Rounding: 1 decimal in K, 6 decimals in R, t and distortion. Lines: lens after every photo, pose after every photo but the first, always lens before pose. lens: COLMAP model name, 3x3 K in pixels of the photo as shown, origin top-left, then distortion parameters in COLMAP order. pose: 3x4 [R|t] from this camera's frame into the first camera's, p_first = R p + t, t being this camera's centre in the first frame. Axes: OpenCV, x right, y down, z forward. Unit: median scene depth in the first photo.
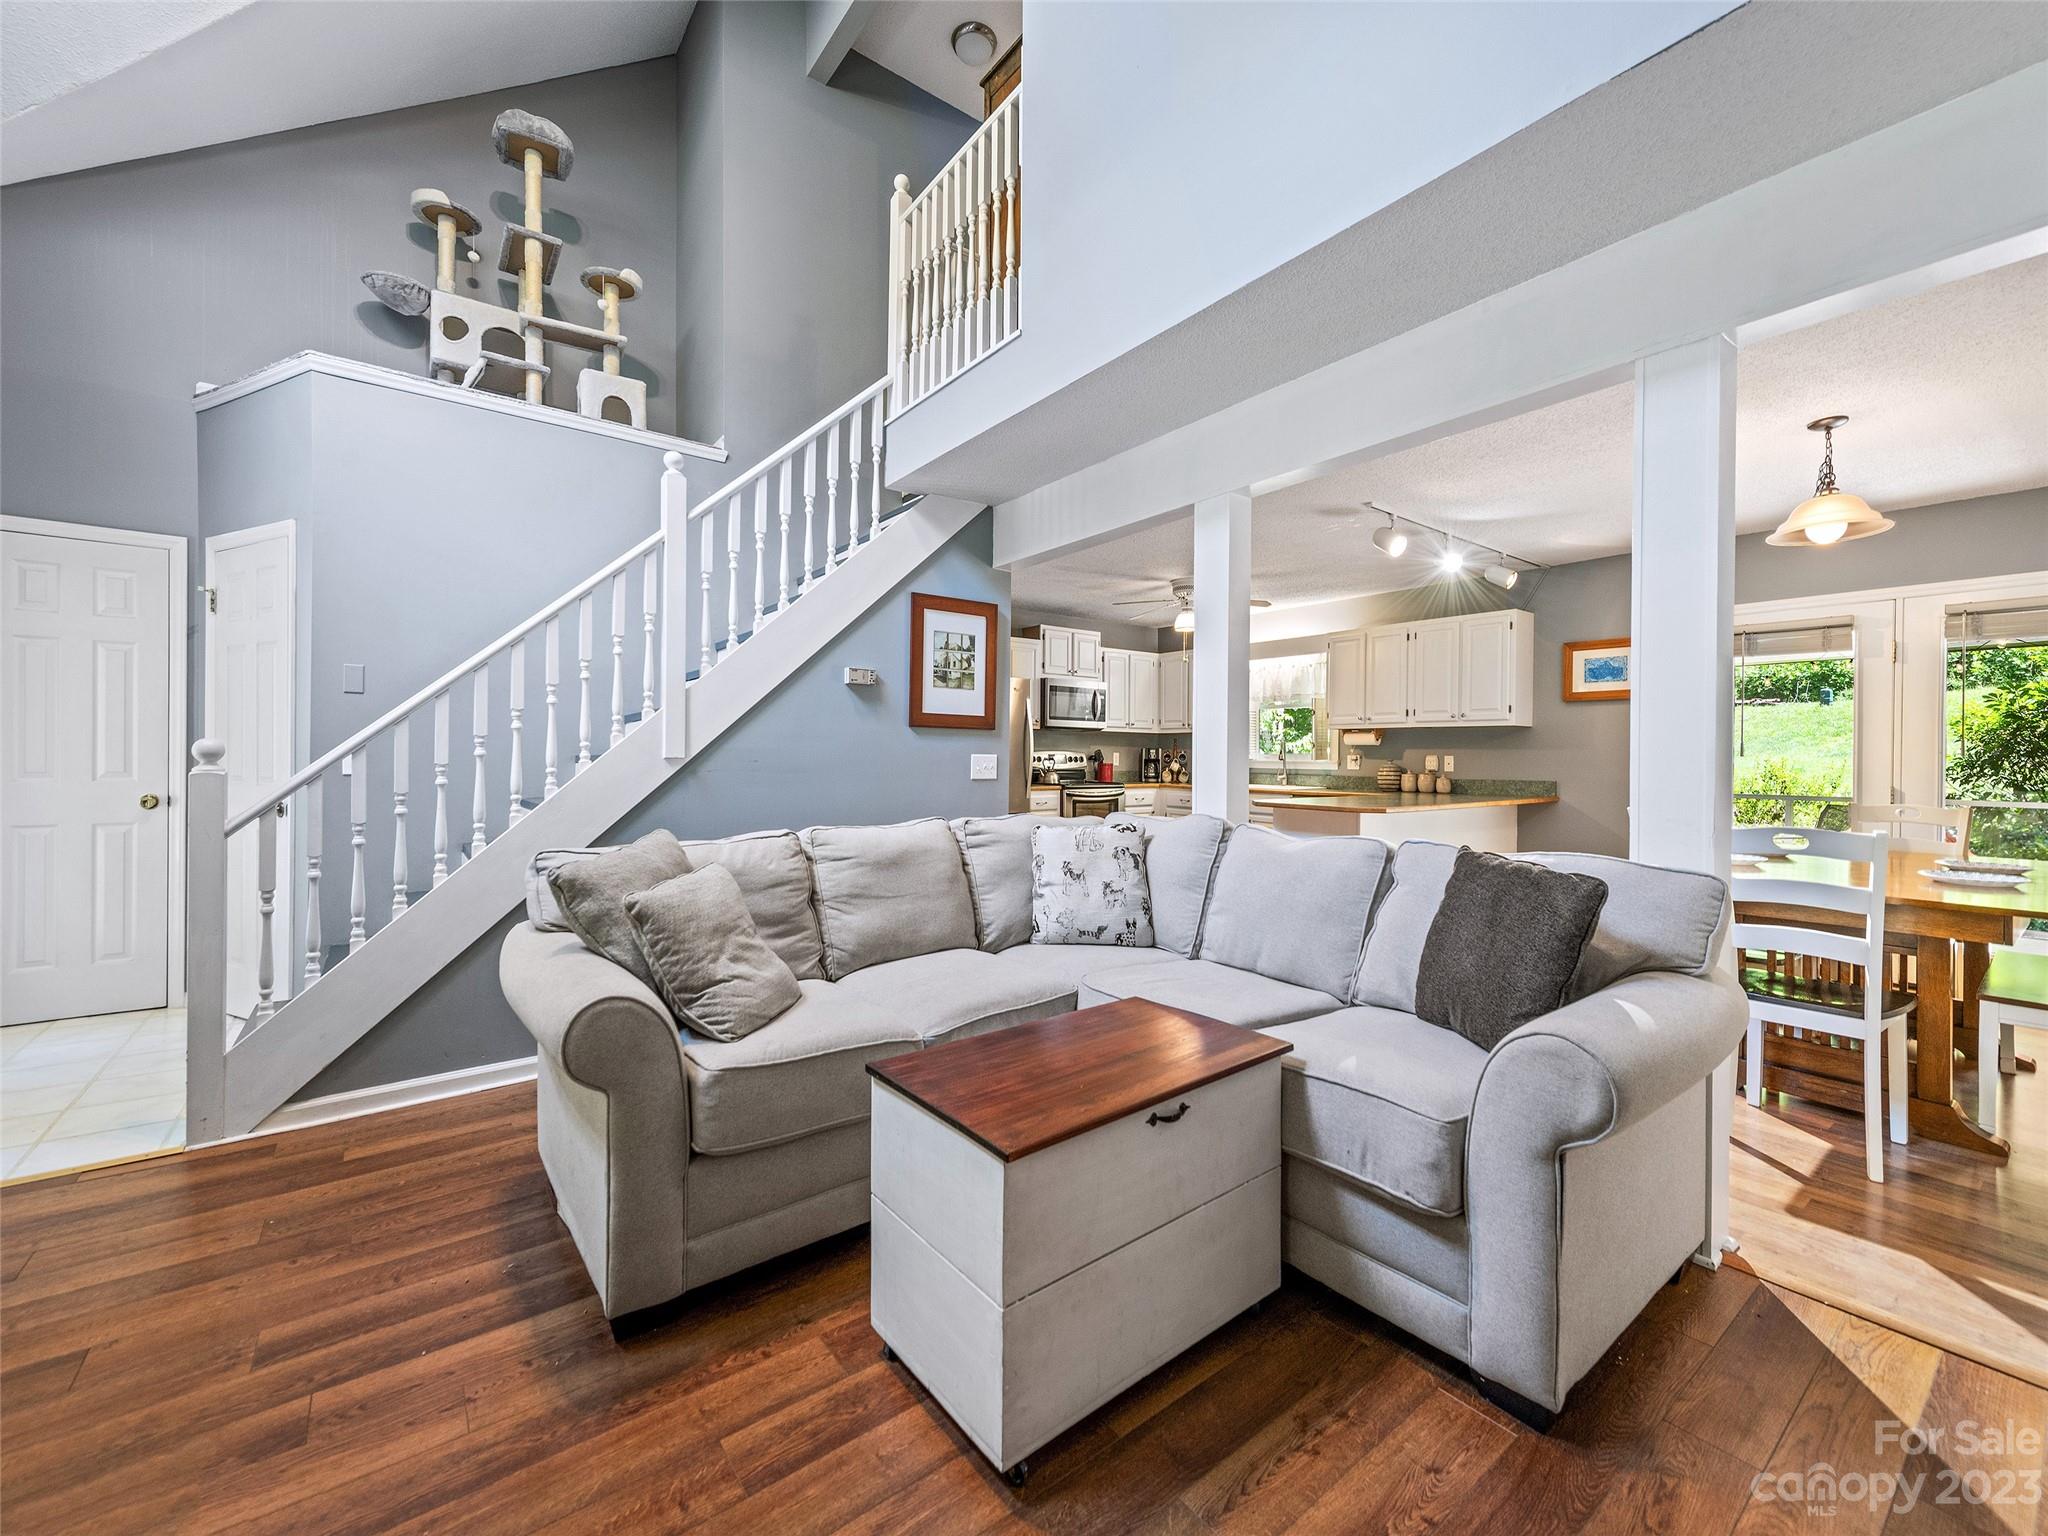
lens RADIAL K [[819.7, 0, 1012.2], [0, 819.7, 759.0], [0, 0, 1]] dist [0.011607, -0.001139]
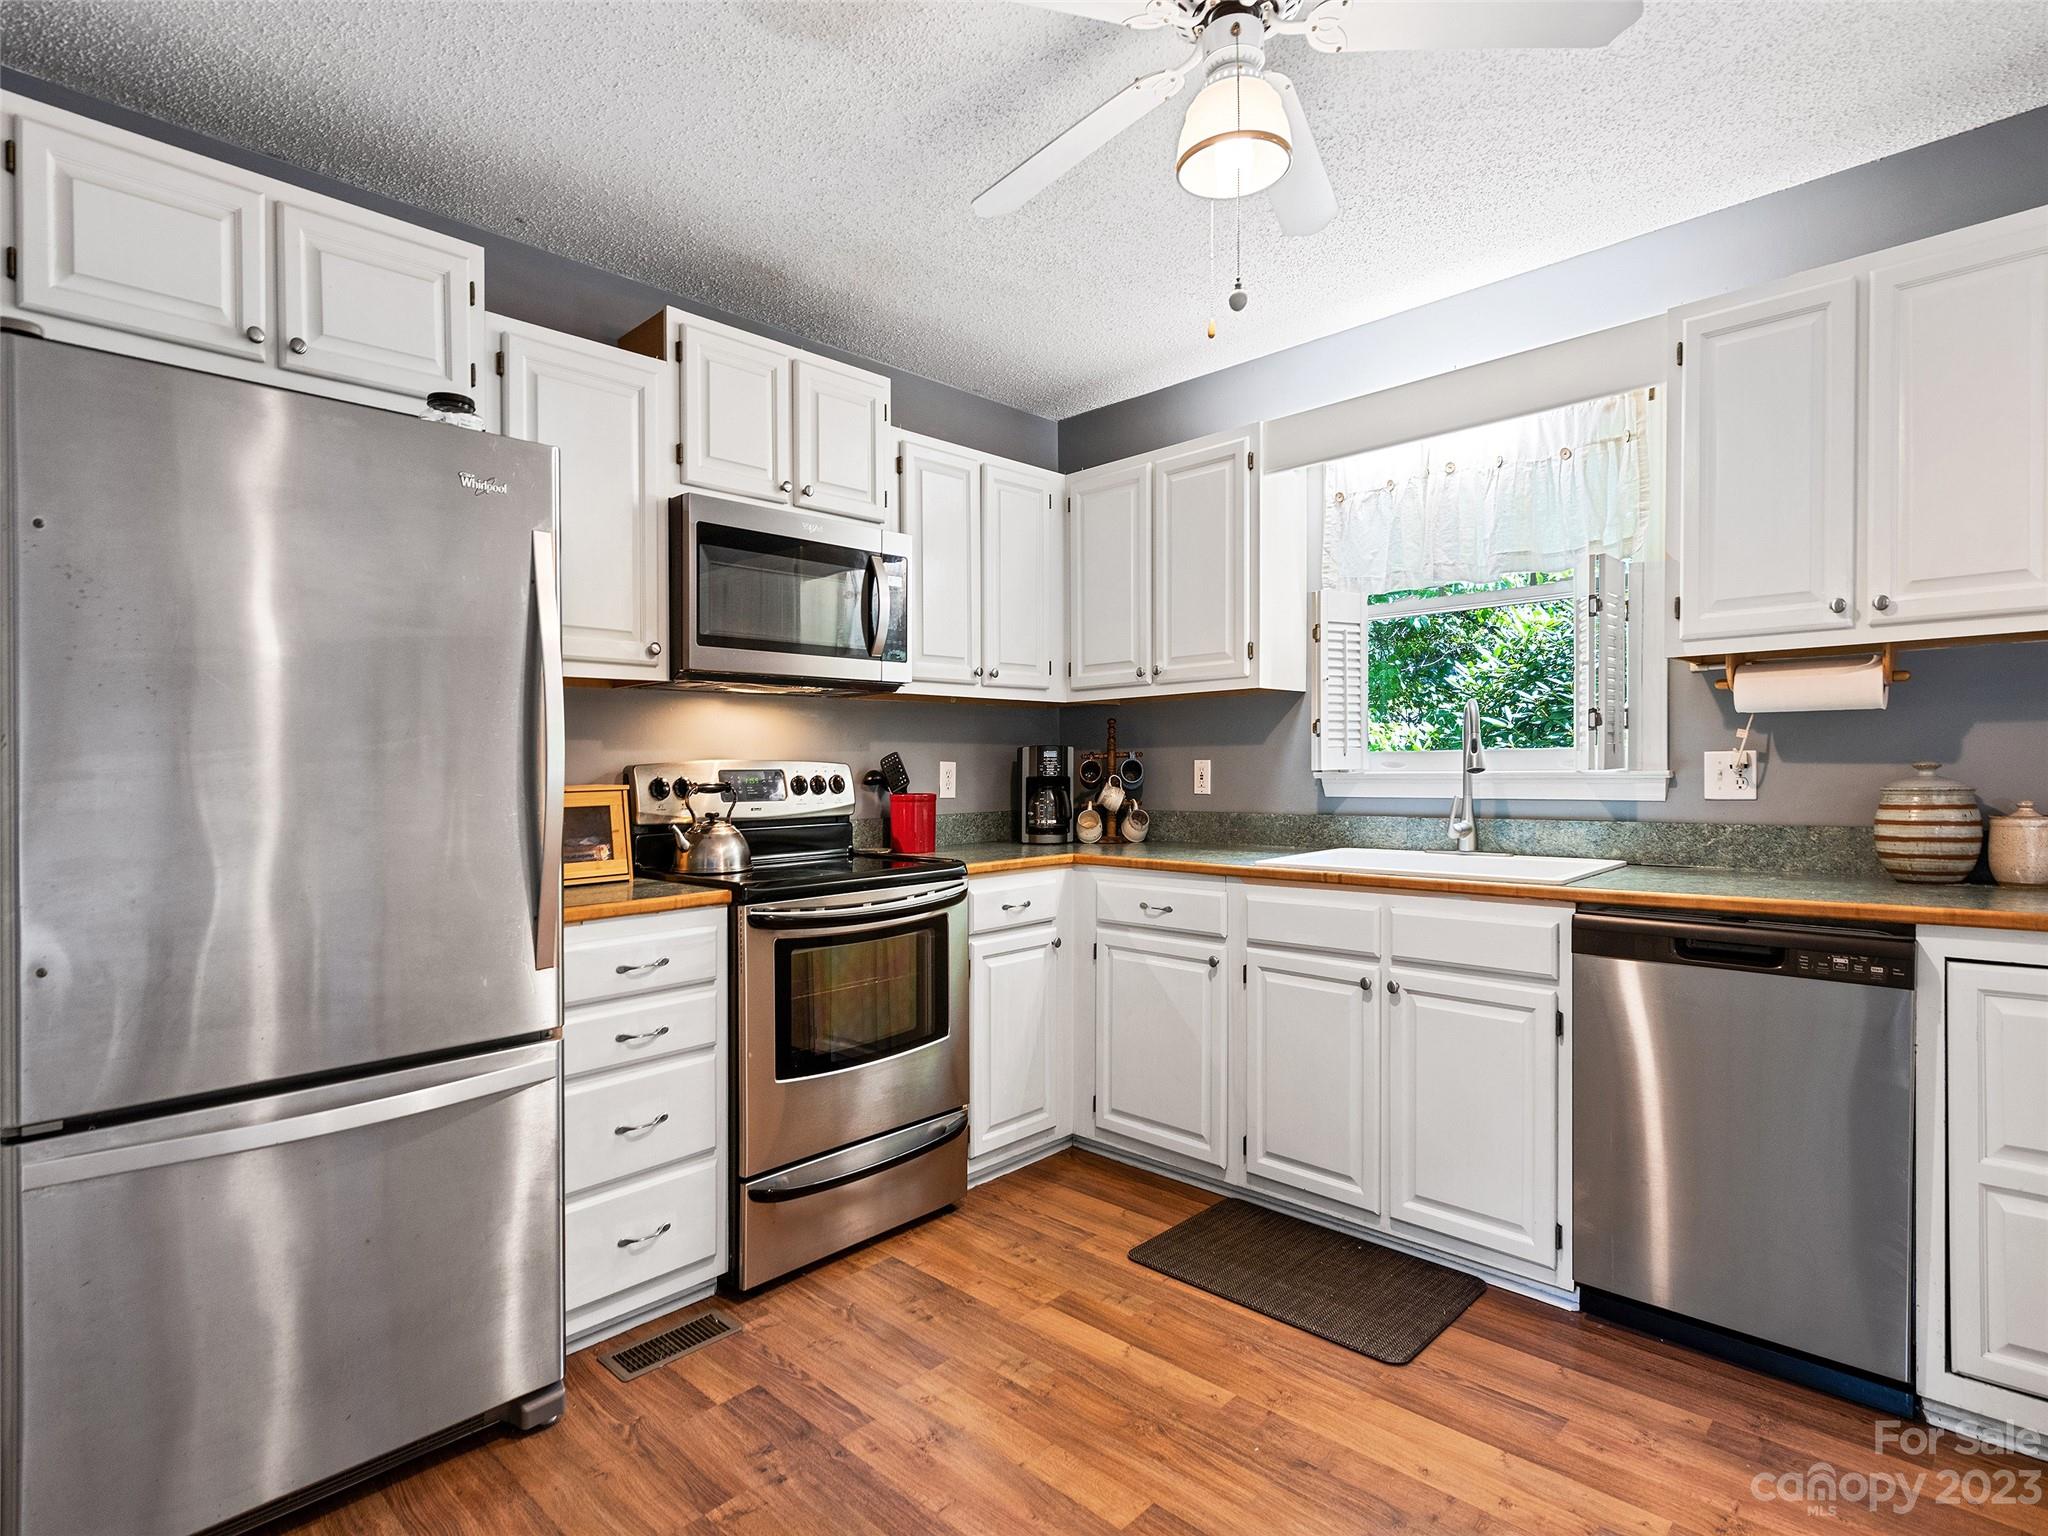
lens RADIAL K [[1071.0, 0, 1016.3], [0, 1071.0, 784.9], [0, 0, 1]] dist [0.003409, -0.000427]
pose [[0.983763, -0.024608, 0.177777, 0.115761], [0.023160, 0.999680, 0.010215, -0.002857], [-0.177972, -0.005932, 0.984018, 0.843704]]
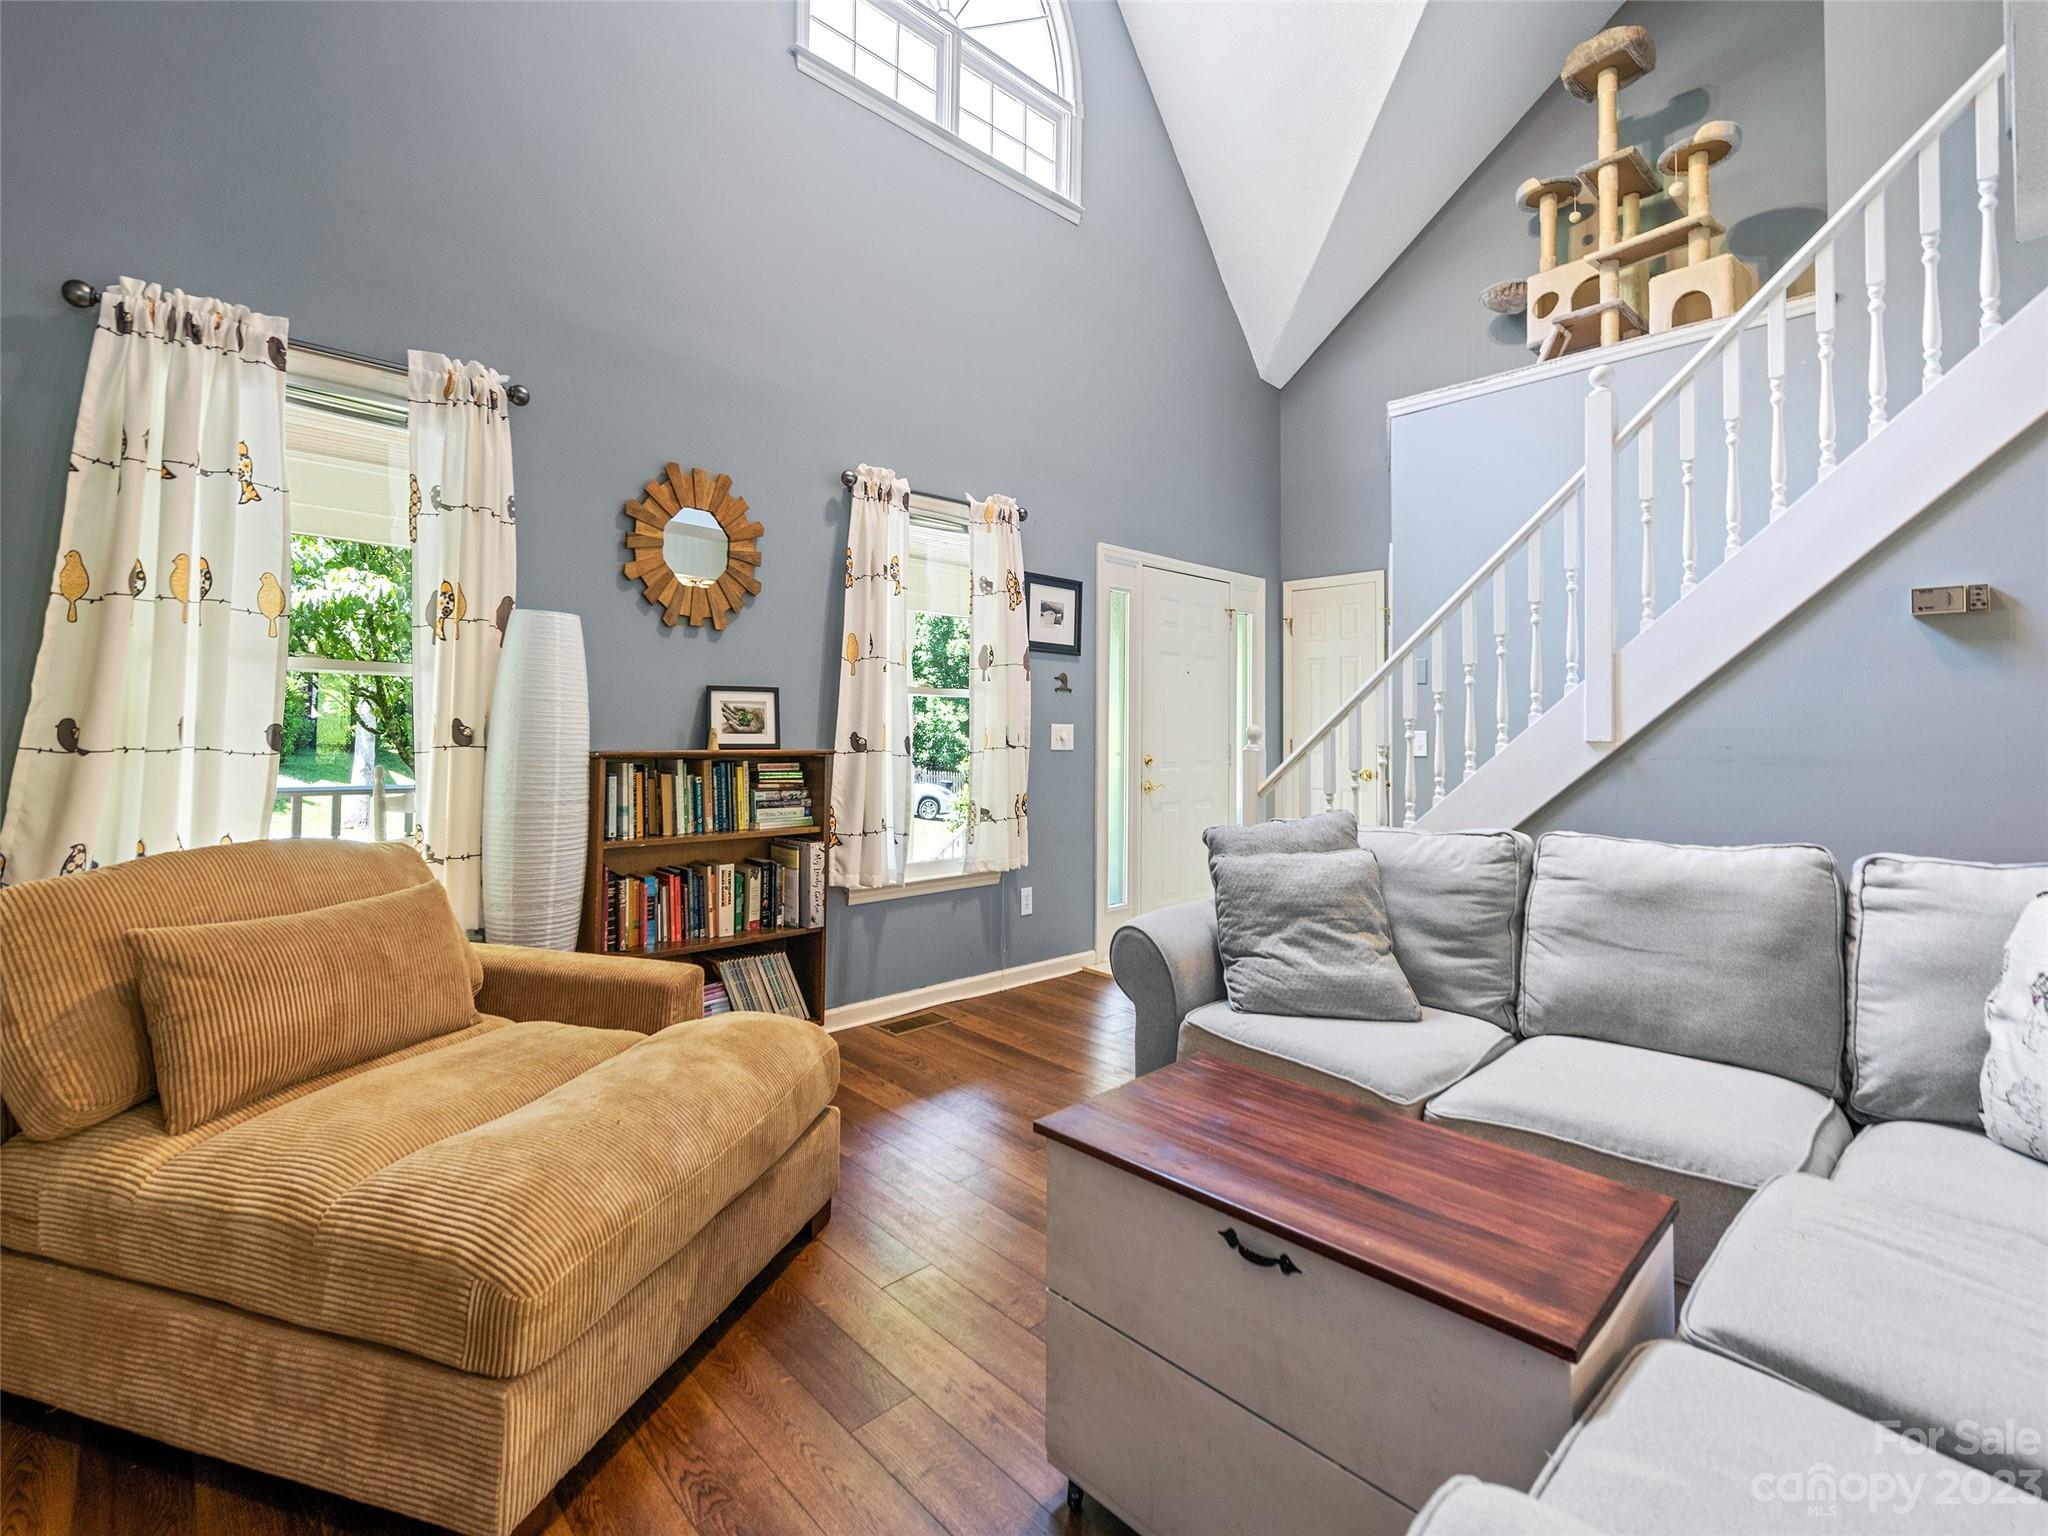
lens RADIAL K [[924.9, 0, 992.8], [0, 924.9, 697.7], [0, 0, 1]] dist [0.009978, -0.000824]
pose [[0.097181, -0.043344, -0.994322, 0.293161], [-0.013265, 0.998906, -0.044840, 0.003020], [0.995178, 0.017547, 0.096500, 0.213700]]
